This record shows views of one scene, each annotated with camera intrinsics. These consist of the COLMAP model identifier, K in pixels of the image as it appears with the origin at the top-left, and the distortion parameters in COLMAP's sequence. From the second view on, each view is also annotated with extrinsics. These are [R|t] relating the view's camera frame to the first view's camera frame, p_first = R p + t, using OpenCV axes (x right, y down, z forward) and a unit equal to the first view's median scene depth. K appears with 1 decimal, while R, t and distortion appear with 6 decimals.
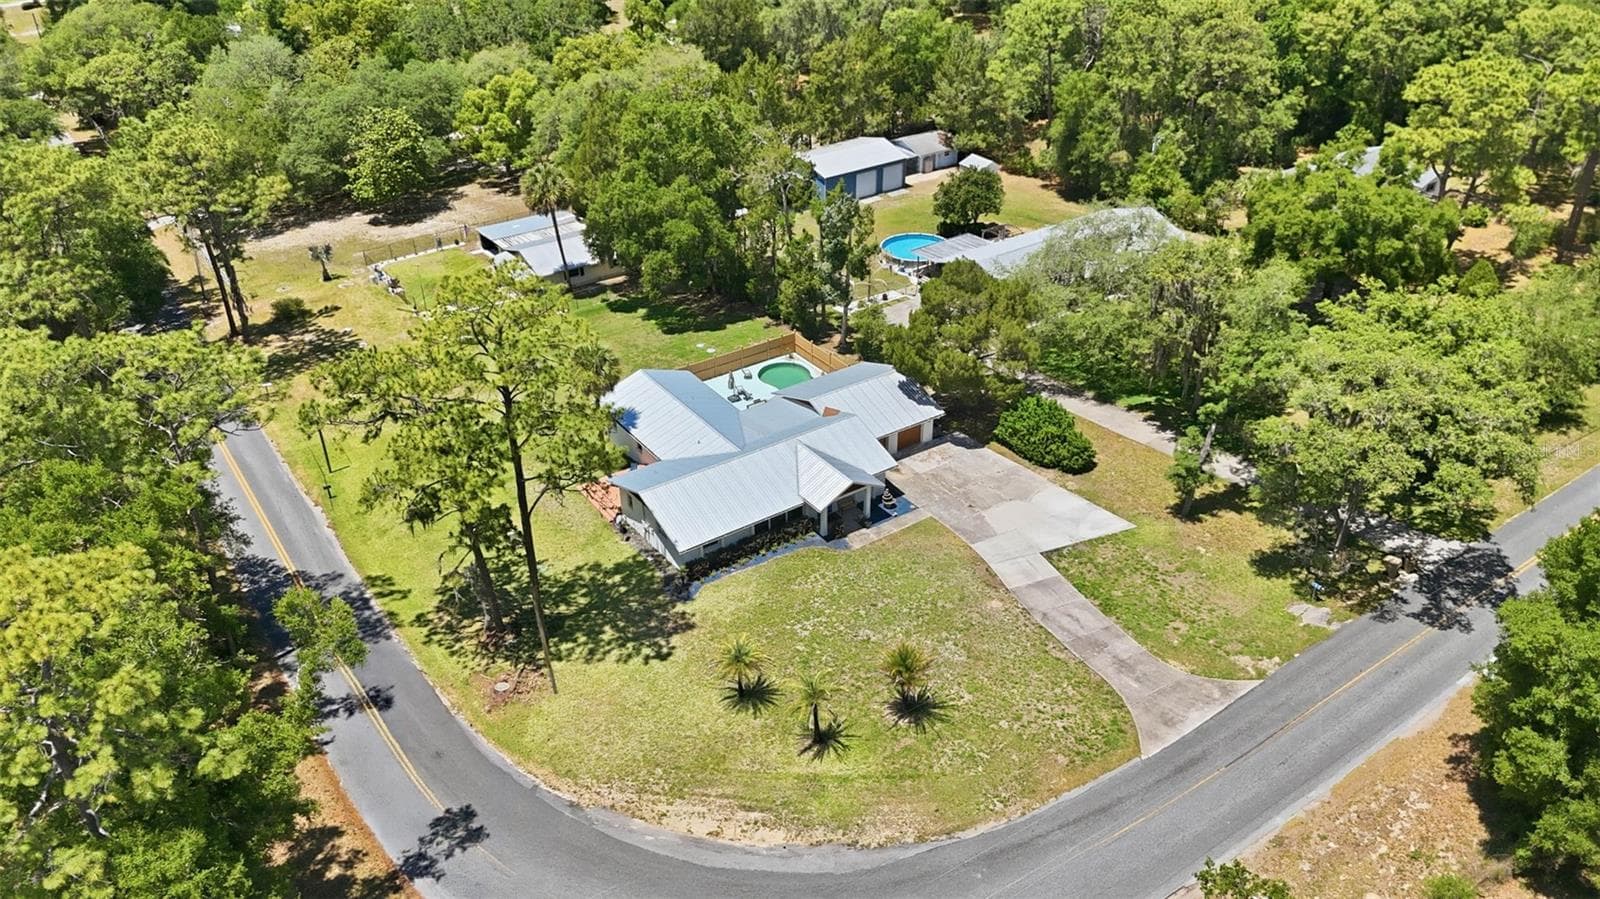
lens RADIAL K [[1174.6, 0, 795.9], [0, 1174.6, 462.9], [0, 0, 1]] dist [0.078826, -0.092305]
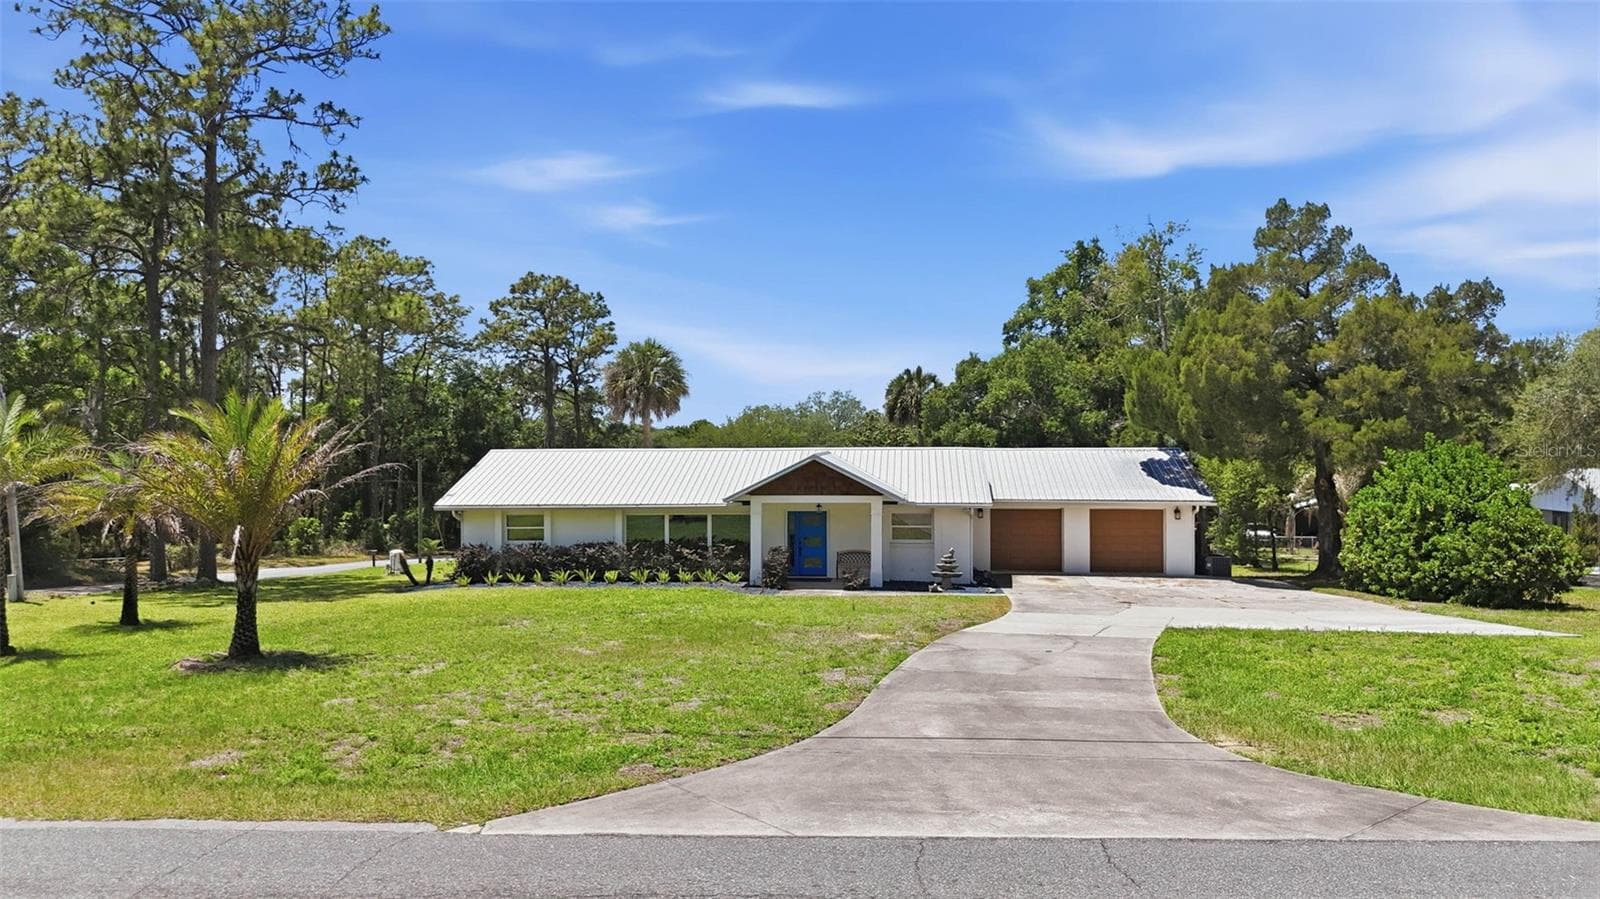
lens RADIAL K [[1181.3, 0, 793.3], [0, 1181.3, 448.5], [0, 0, 1]] dist [0.125126, -0.199333]
pose [[0.764134, 0.001097, -0.645057, 0.304870], [-0.343787, 0.846835, -0.405810, 0.181121], [0.545811, 0.531855, 0.647472, 0.636674]]
